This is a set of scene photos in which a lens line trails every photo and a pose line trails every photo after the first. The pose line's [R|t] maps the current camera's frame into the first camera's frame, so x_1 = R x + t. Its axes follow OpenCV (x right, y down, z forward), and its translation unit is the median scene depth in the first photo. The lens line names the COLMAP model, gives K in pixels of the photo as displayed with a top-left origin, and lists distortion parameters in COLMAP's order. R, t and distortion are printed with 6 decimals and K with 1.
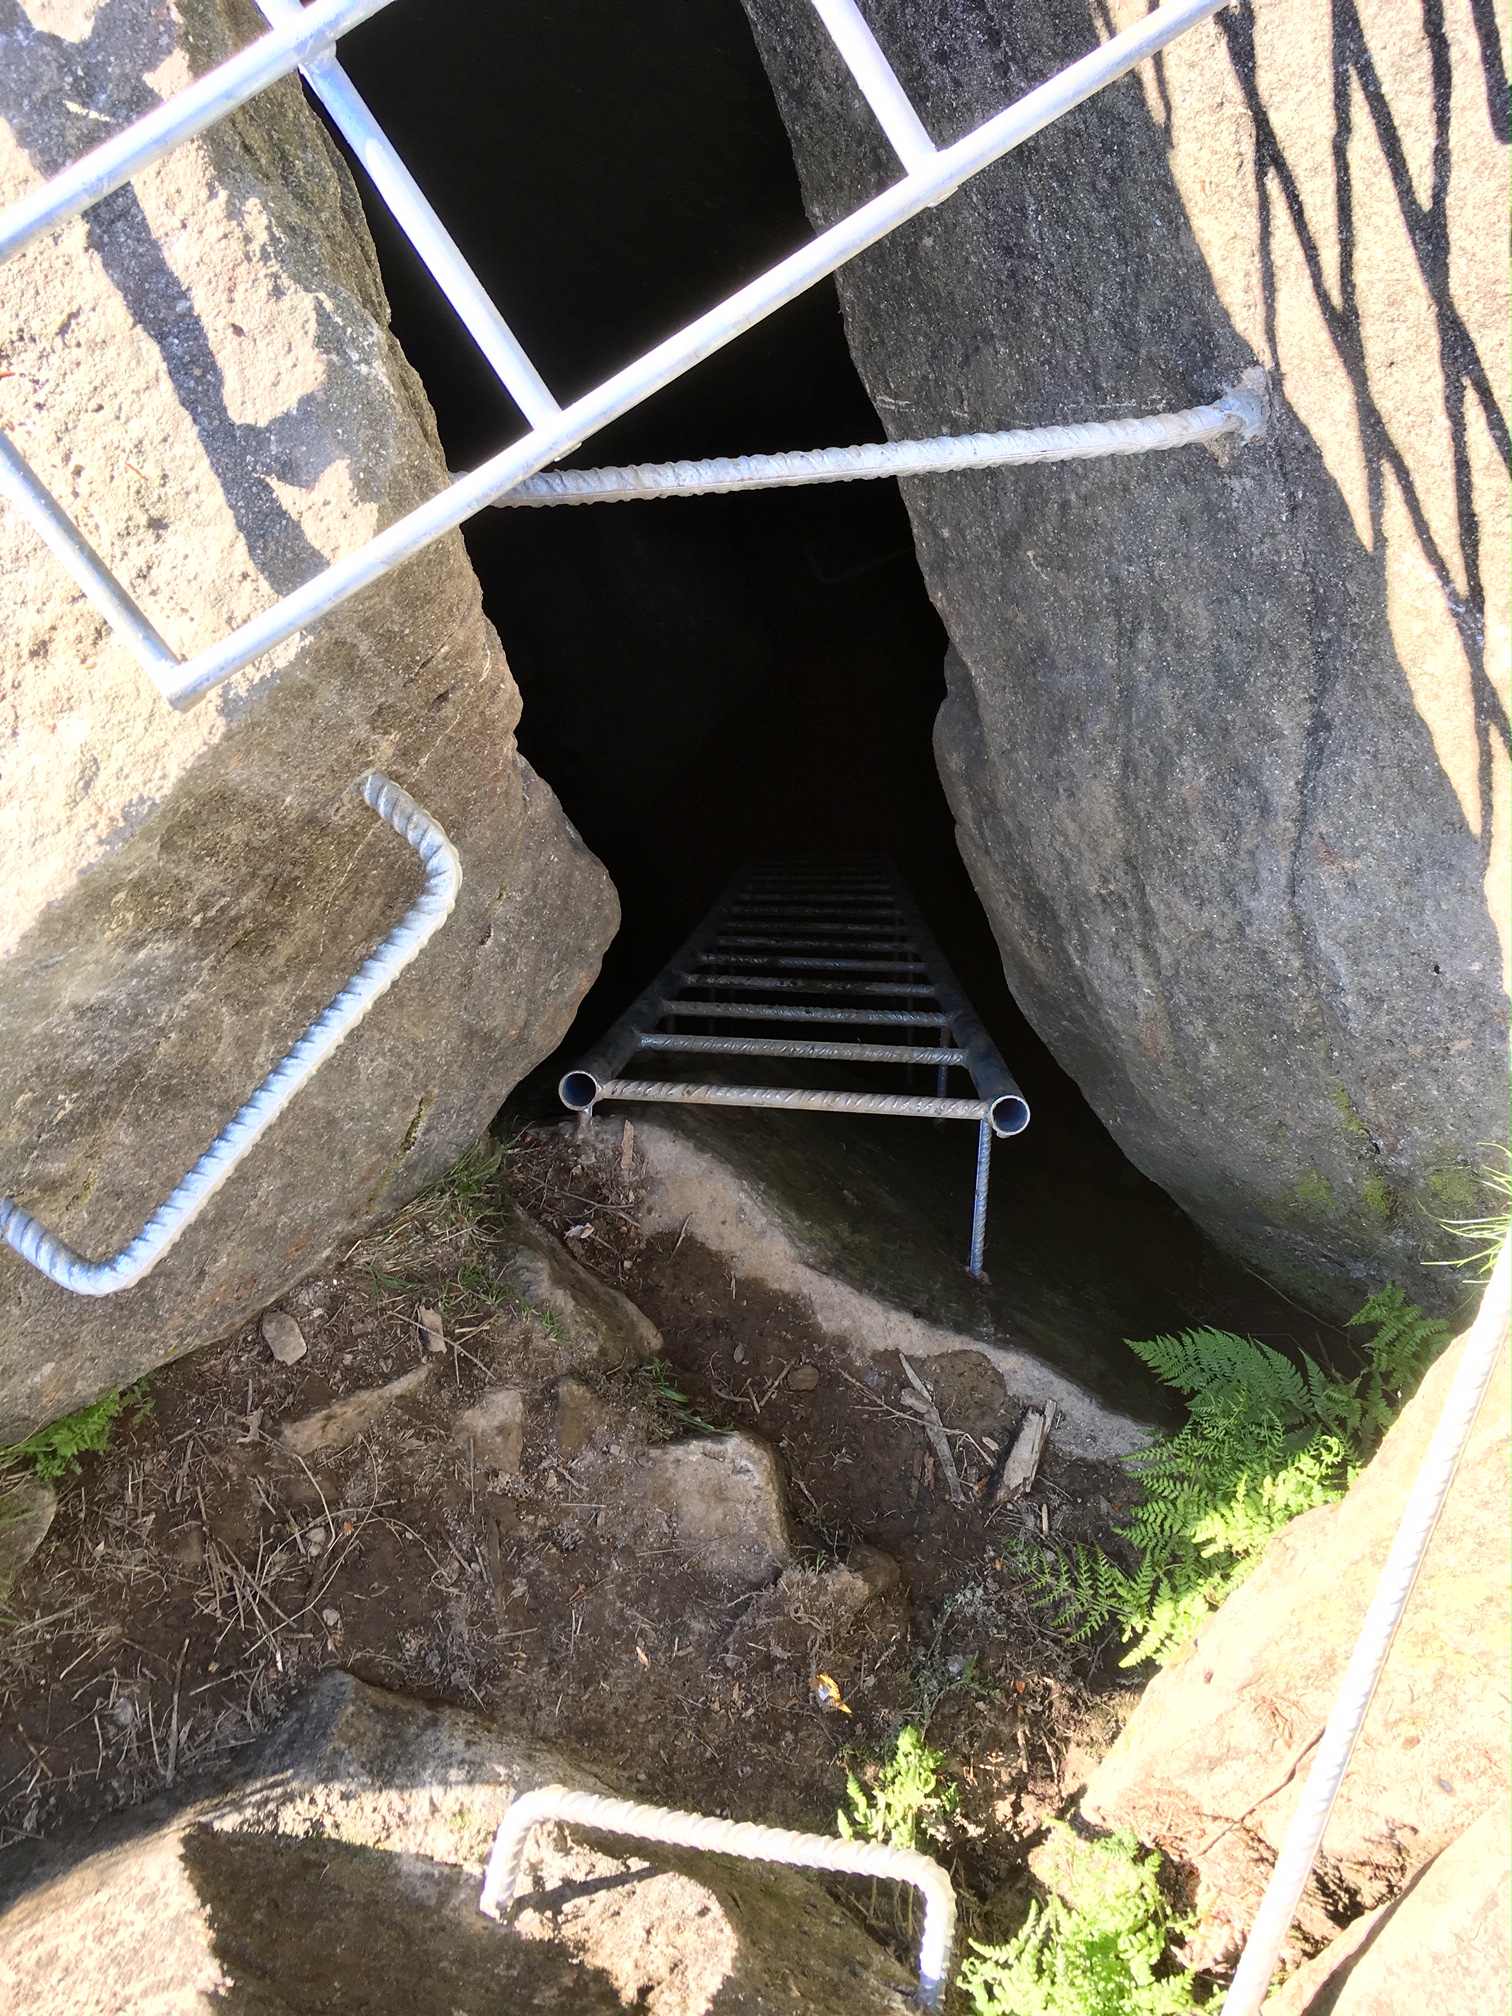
lens RADIAL K [[1723.8, 0, 748.9], [0, 1723.8, 1016.3], [0, 0, 1]] dist [0.066825, -0.101903]
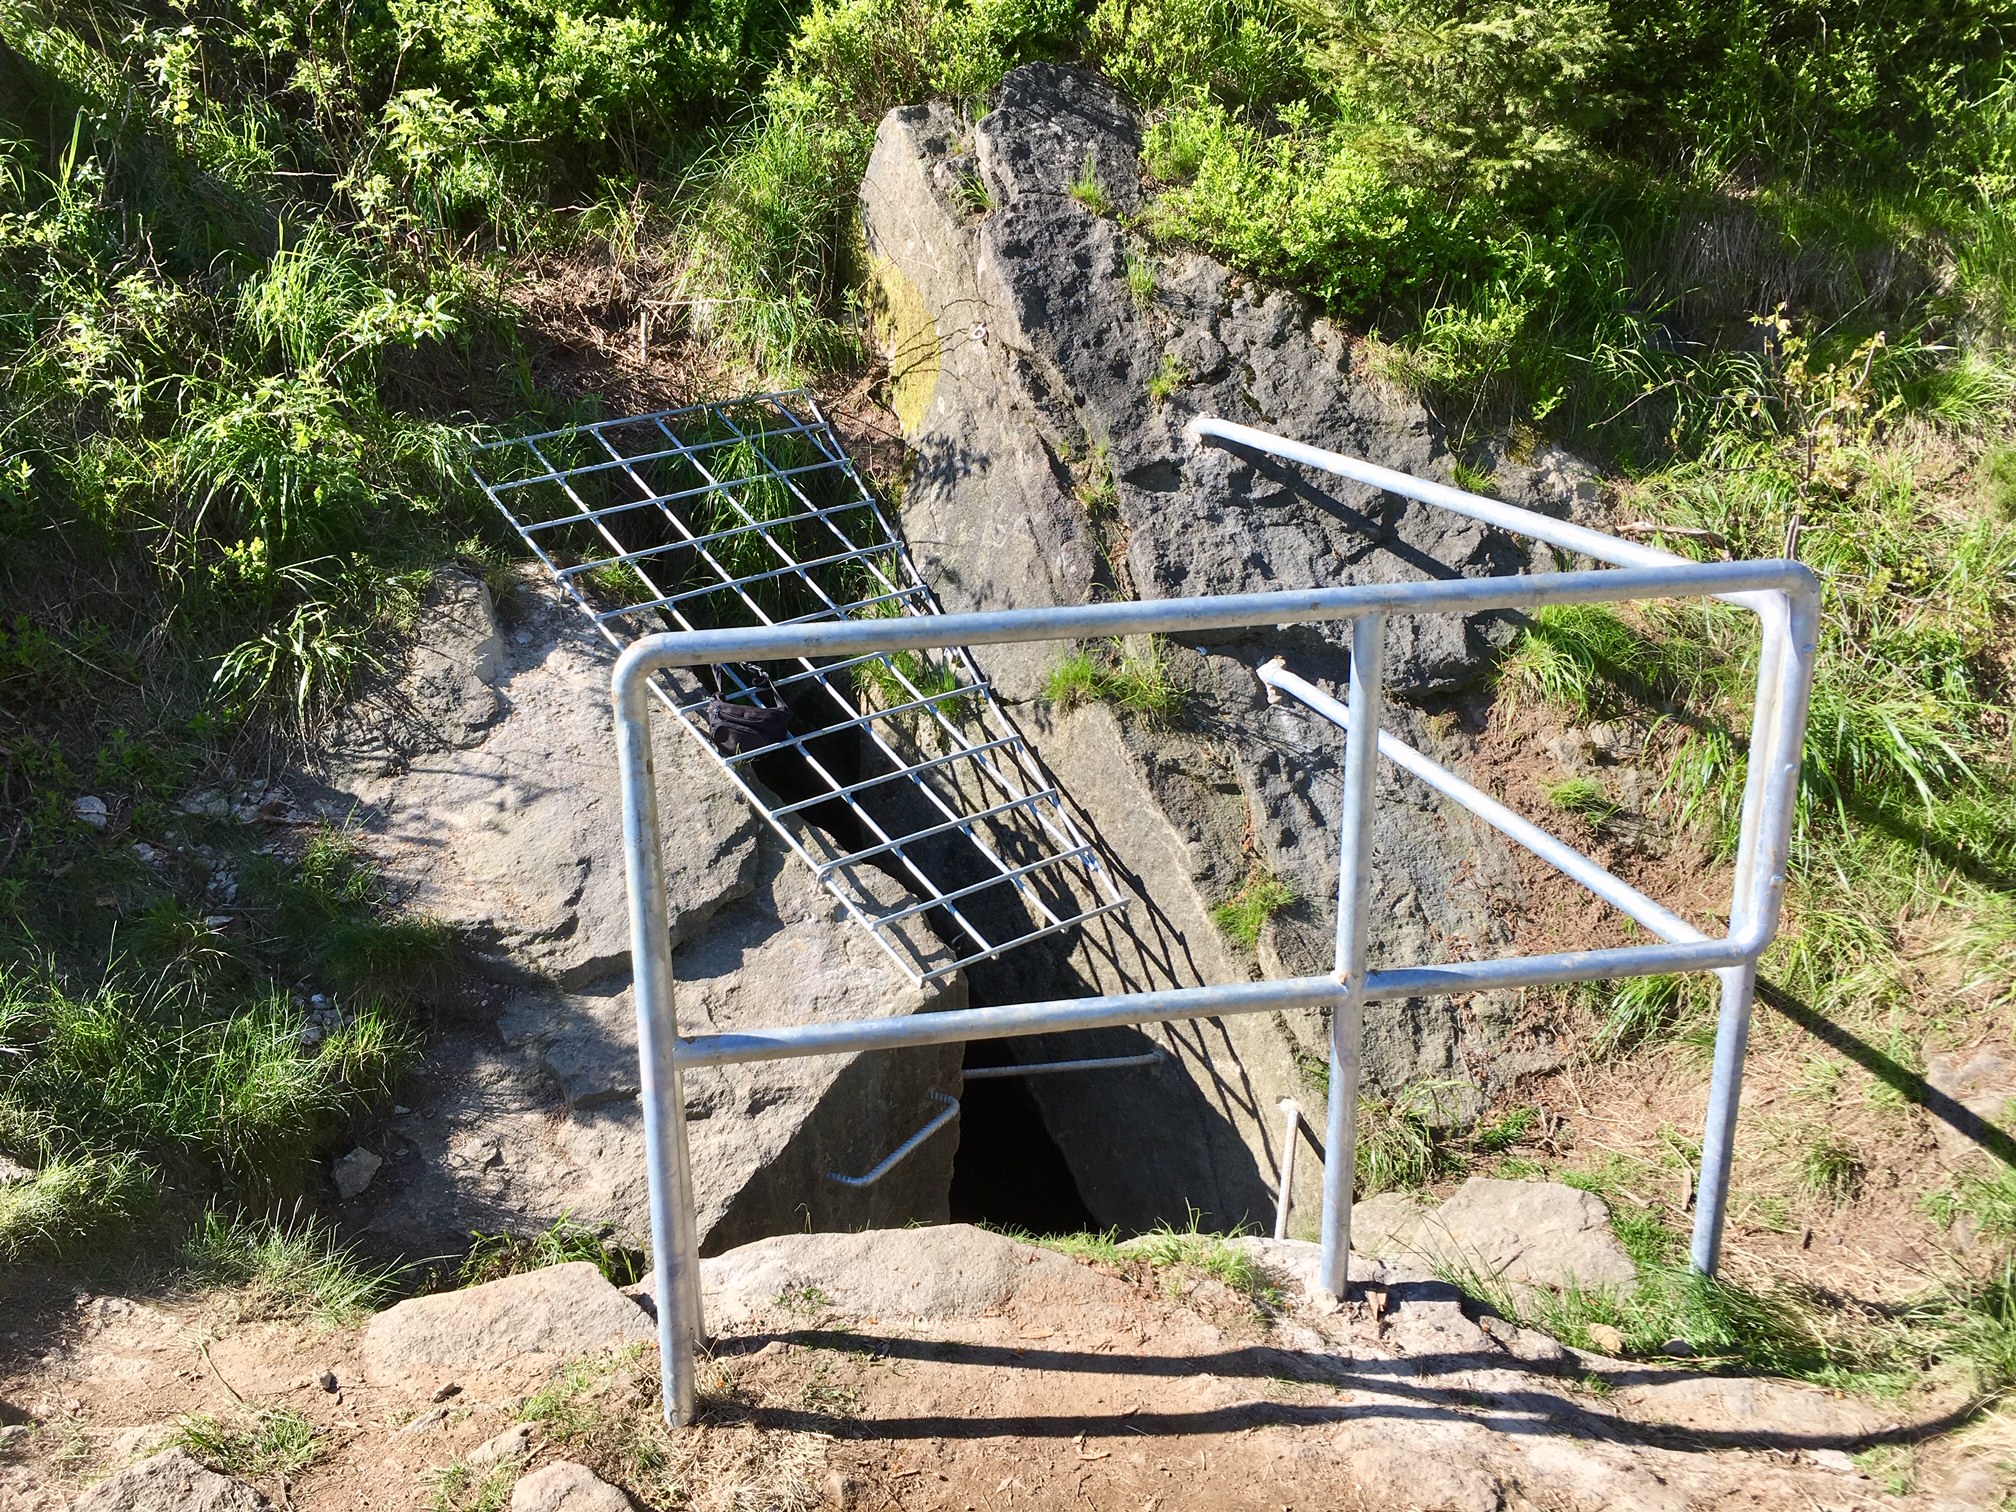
lens RADIAL K [[1723.8, 0, 1007.8], [0, 1723.8, 763.6], [0, 0, 1]] dist [0.066825, -0.101903]
pose [[0.995413, -0.042164, 0.085873, -0.346728], [0.095616, 0.409407, -0.907328, 2.999935], [0.003099, 0.911377, 0.411561, -1.153643]]
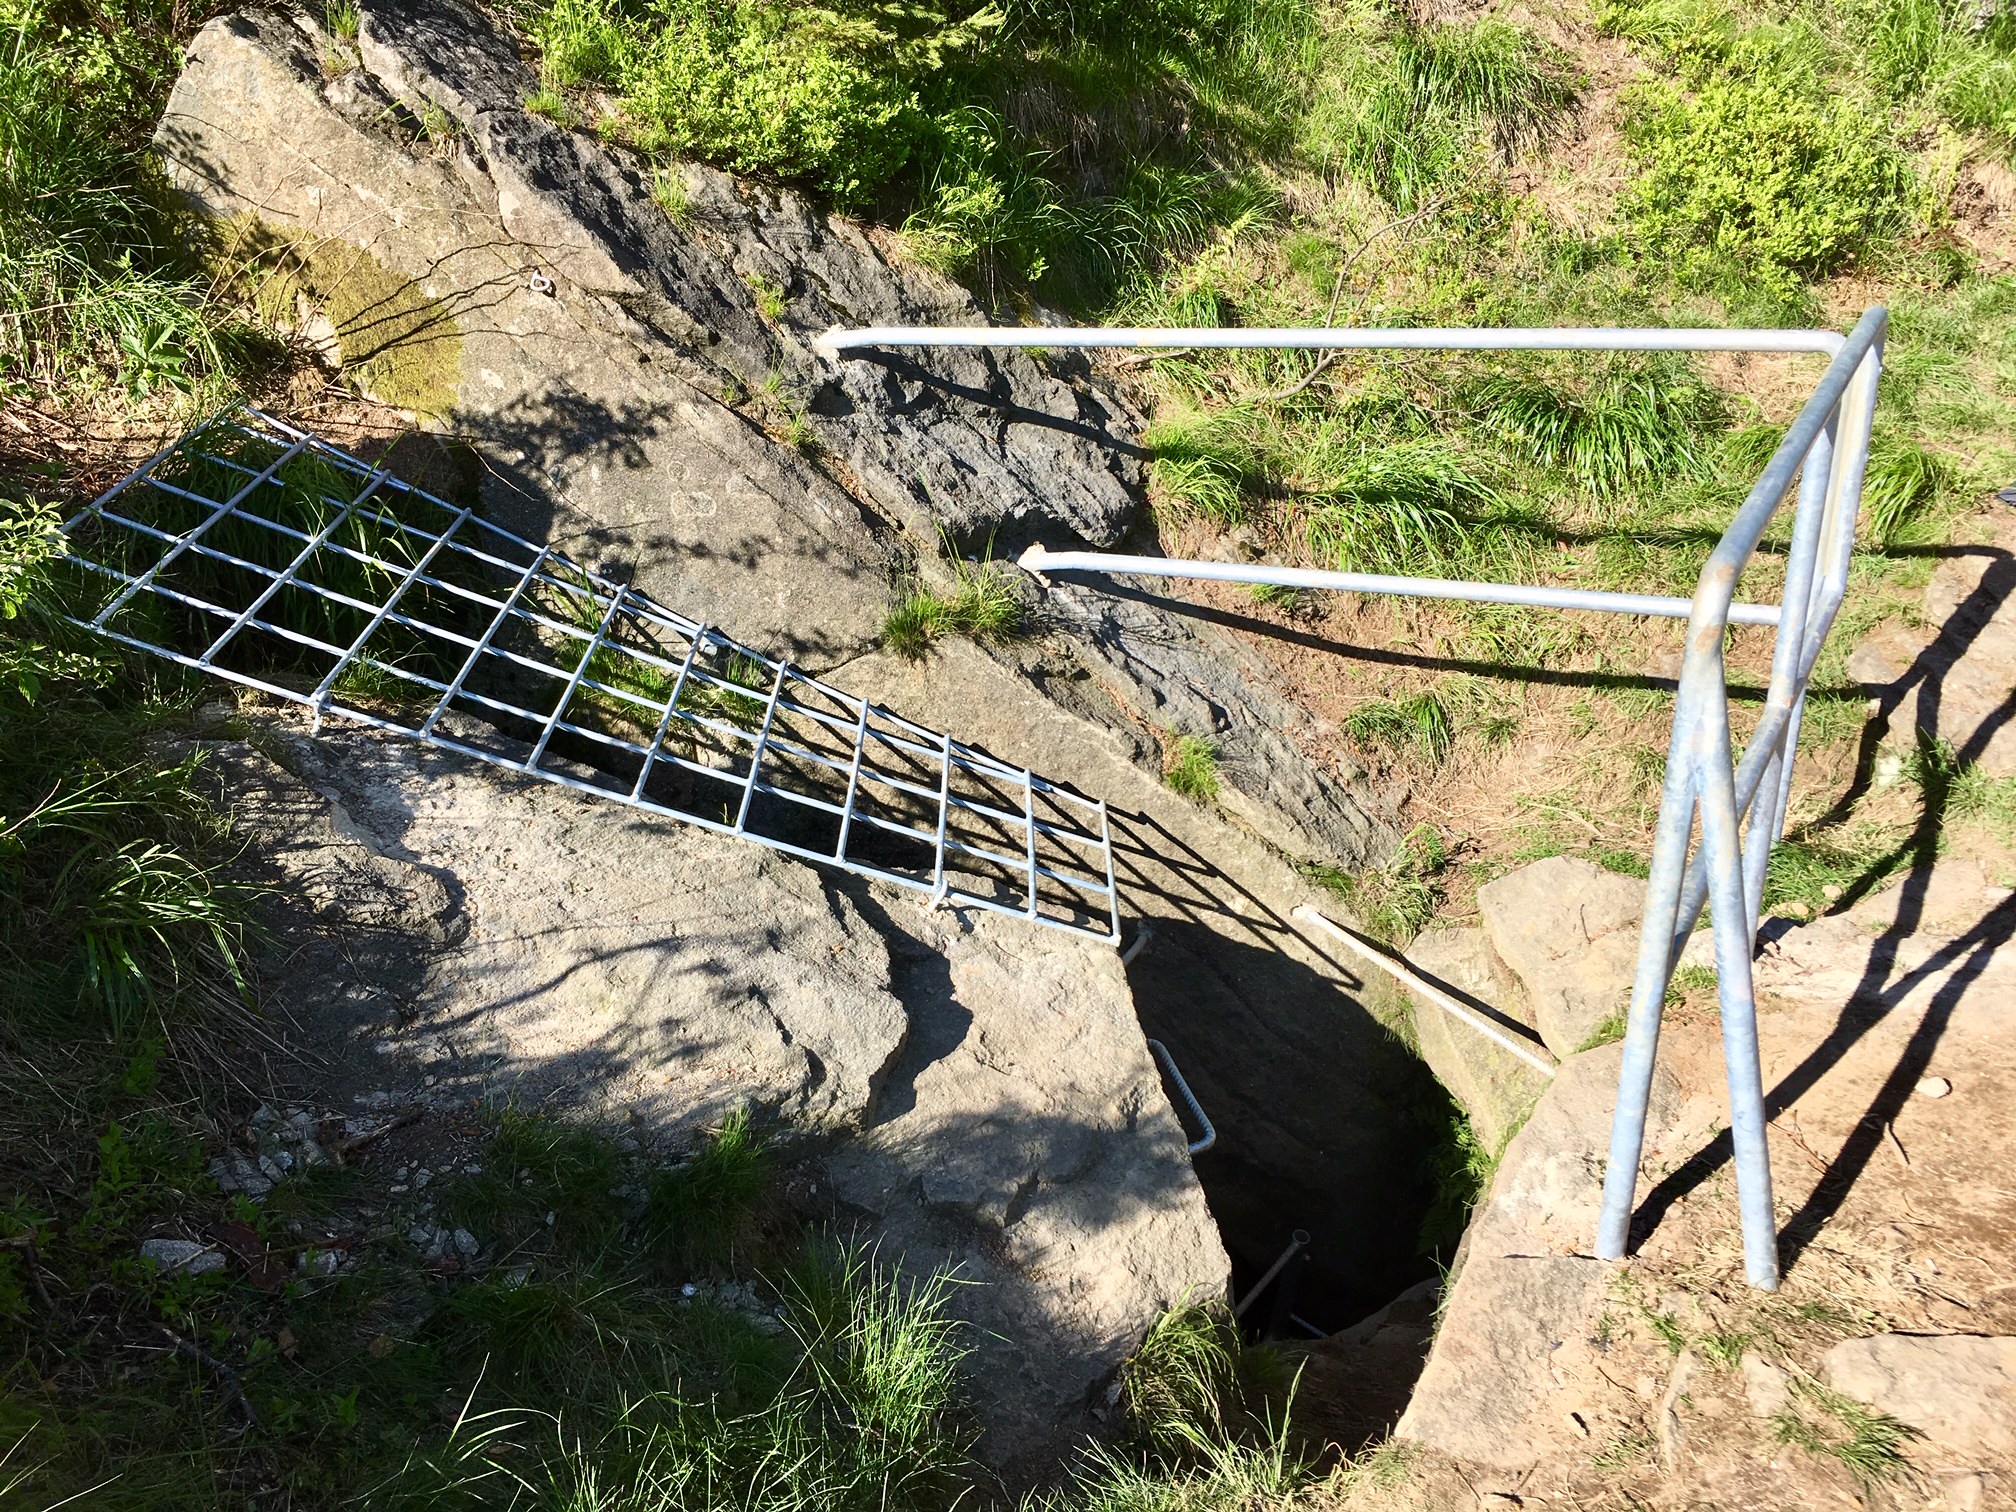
lens RADIAL K [[1723.8, 0, 995.9], [0, 1723.8, 759.6], [0, 0, 1]] dist [0.066825, -0.101903]
pose [[0.568484, -0.377477, 0.730983, -2.823607], [0.822583, 0.275415, -0.497497, 1.291751], [-0.013530, 0.884114, 0.467076, -1.194271]]
